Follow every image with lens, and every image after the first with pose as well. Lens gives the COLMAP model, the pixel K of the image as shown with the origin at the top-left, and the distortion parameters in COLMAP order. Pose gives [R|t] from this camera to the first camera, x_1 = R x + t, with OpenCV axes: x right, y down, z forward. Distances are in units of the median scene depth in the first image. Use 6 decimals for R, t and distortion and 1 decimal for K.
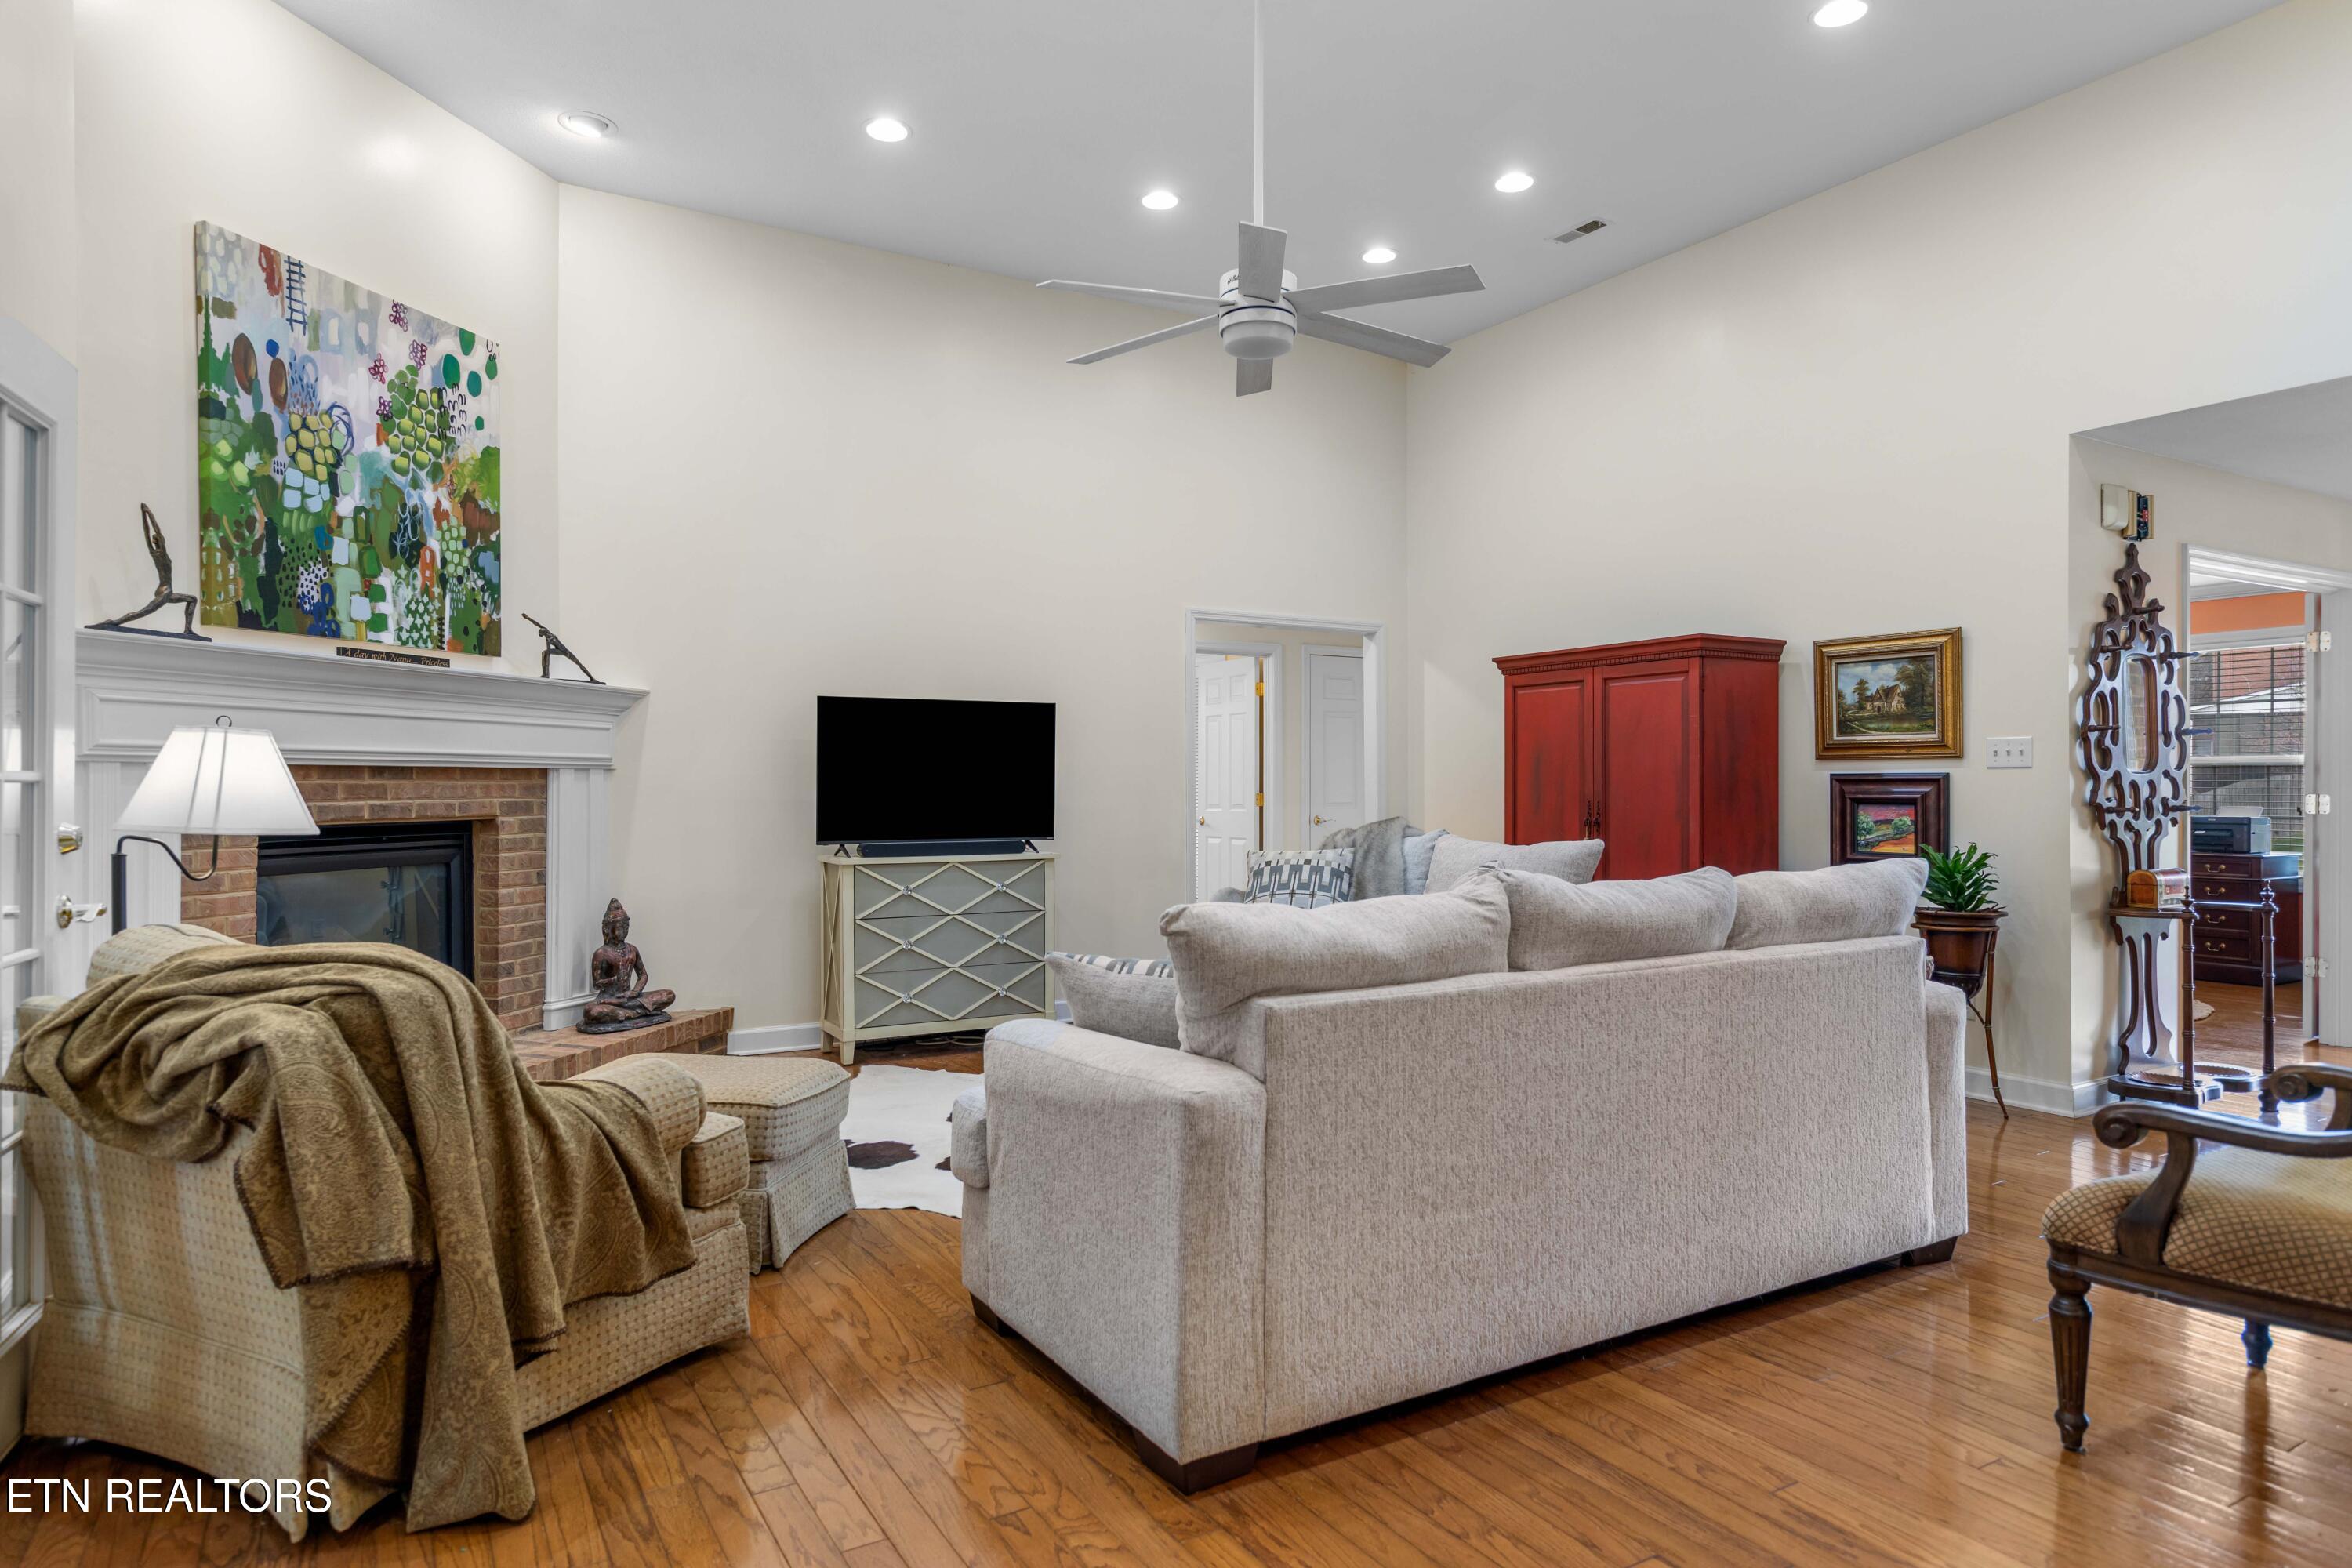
lens RADIAL K [[1343.1, 0, 1175.1], [0, 1343.1, 781.4], [0, 0, 1]] dist [0.004404, 0.001234]
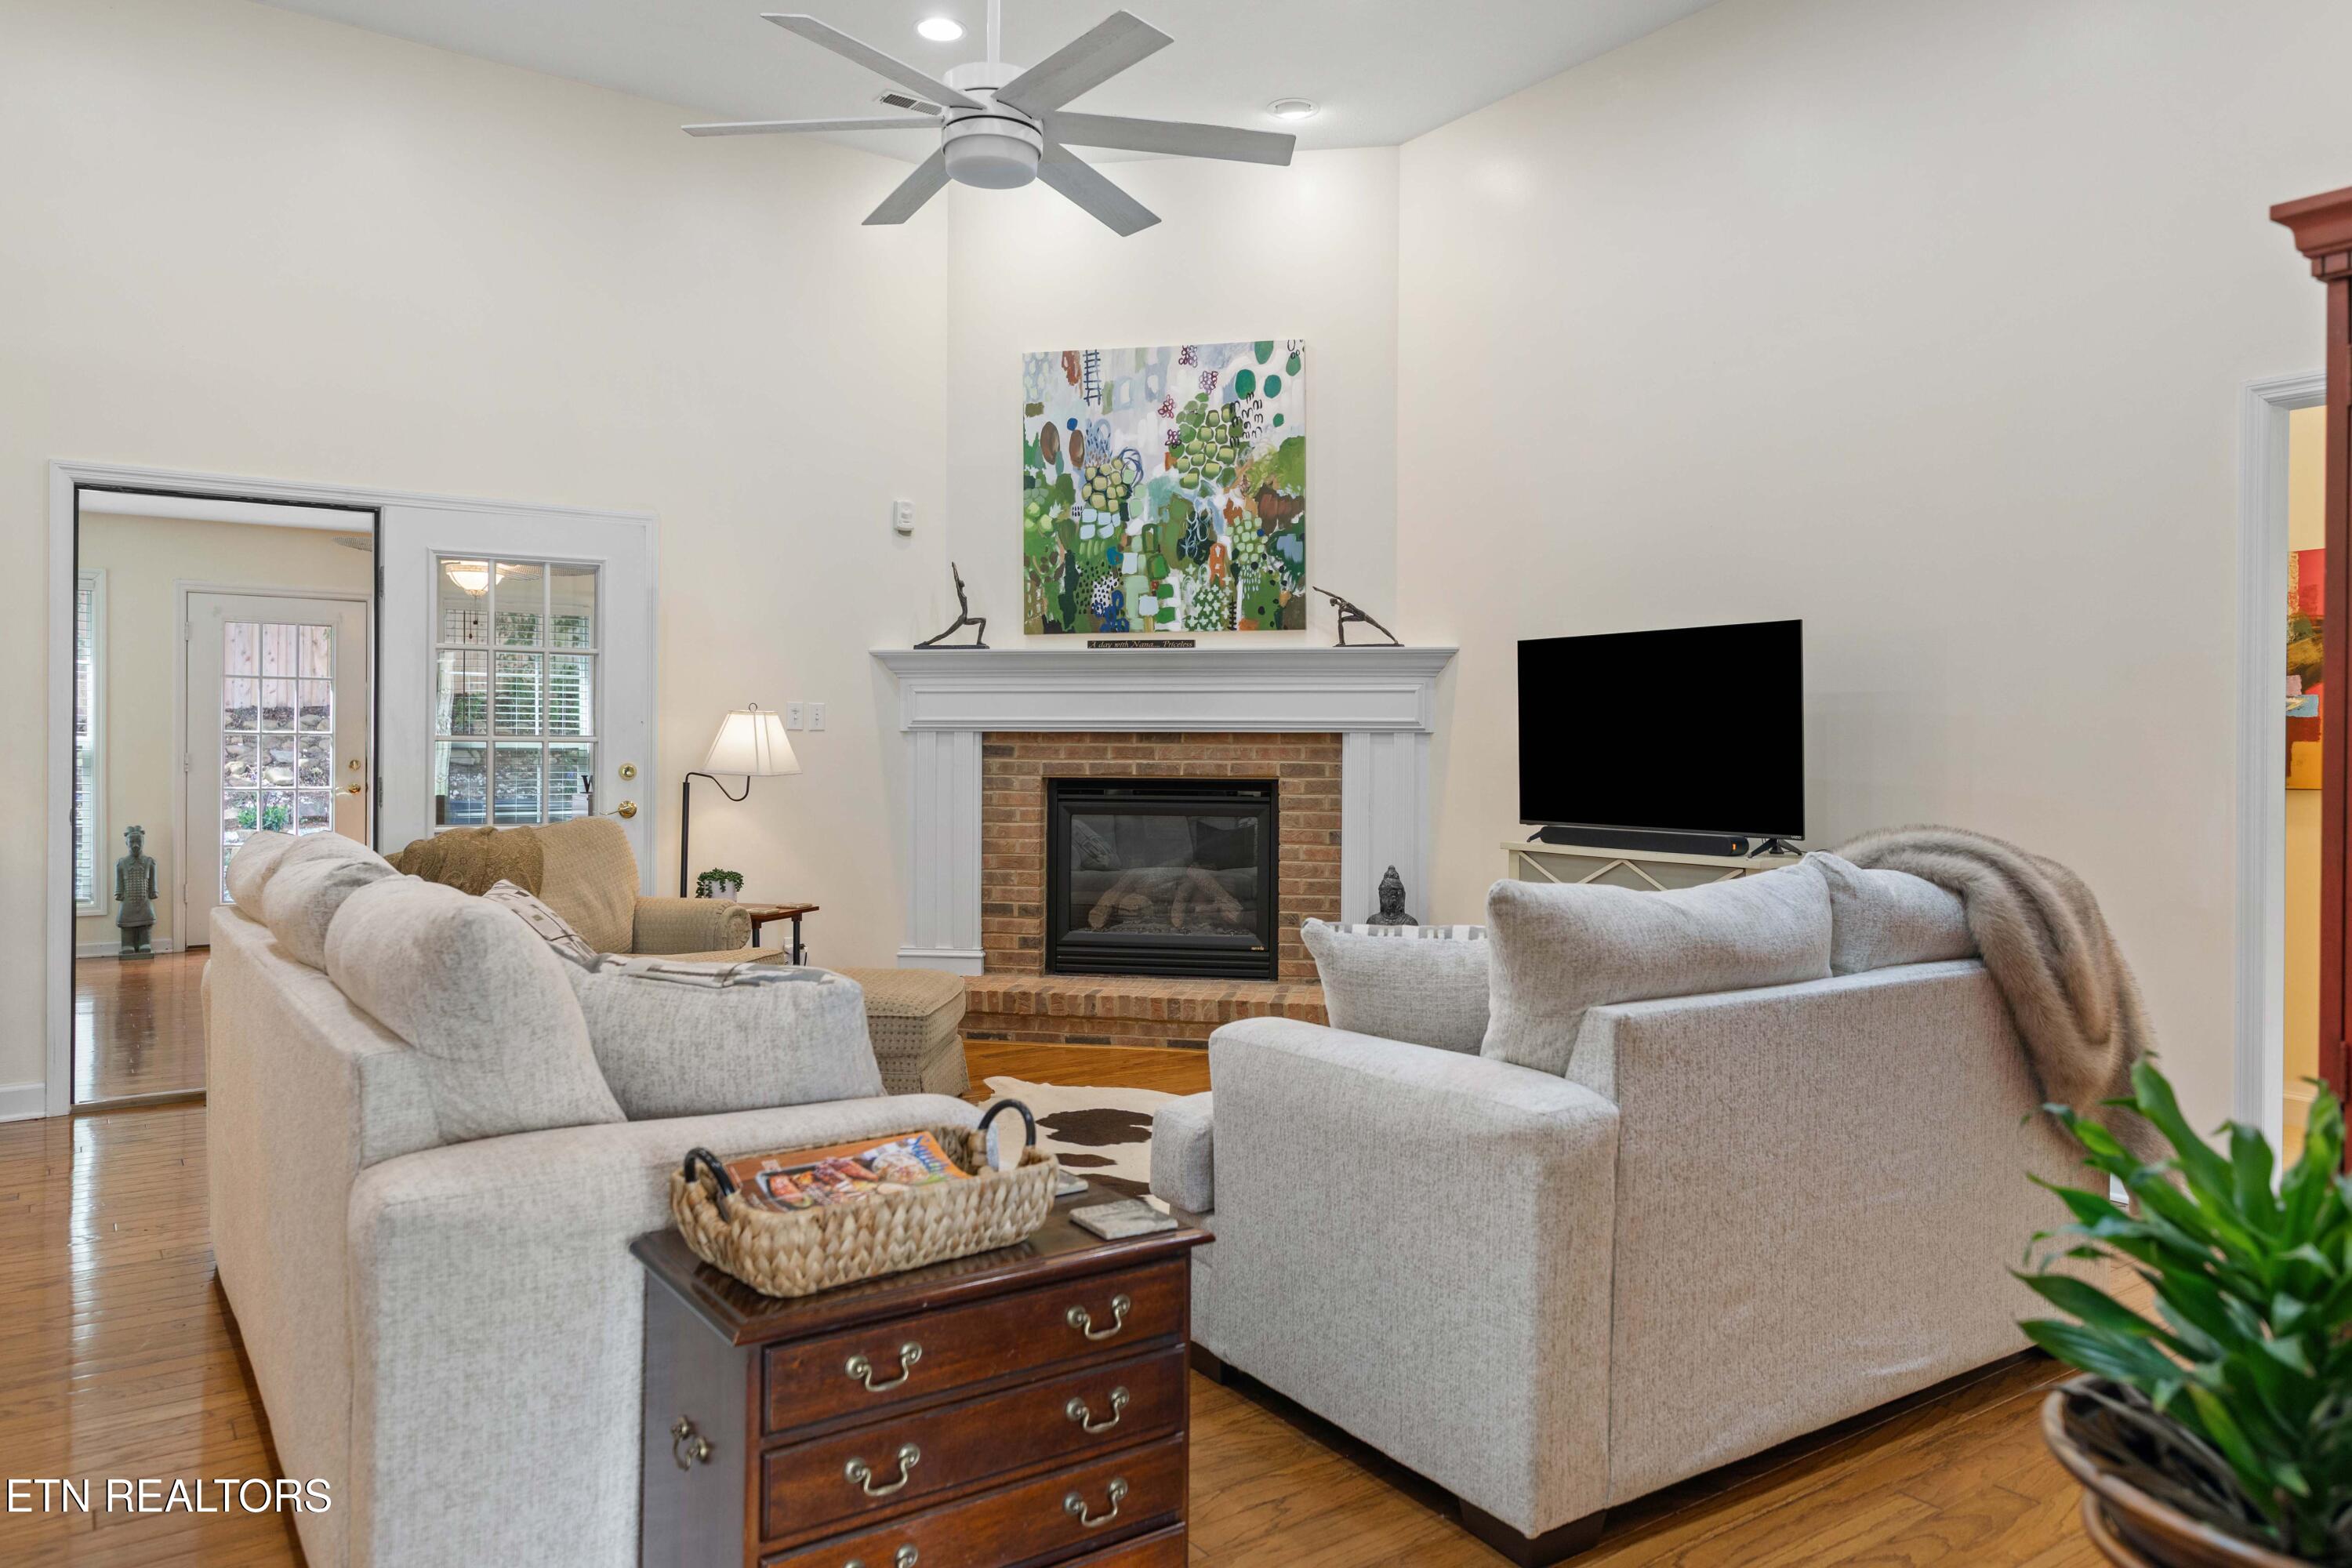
lens RADIAL K [[1592.3, 0, 1173.6], [0, 1592.3, 772.9], [0, 0, 1]] dist [-0.009463, -0.000353]
pose [[0.077692, 0.006685, -0.996955, 0.842584], [-0.005590, 0.999965, 0.006270, 0.016229], [0.996962, 0.005086, 0.077726, 0.883674]]
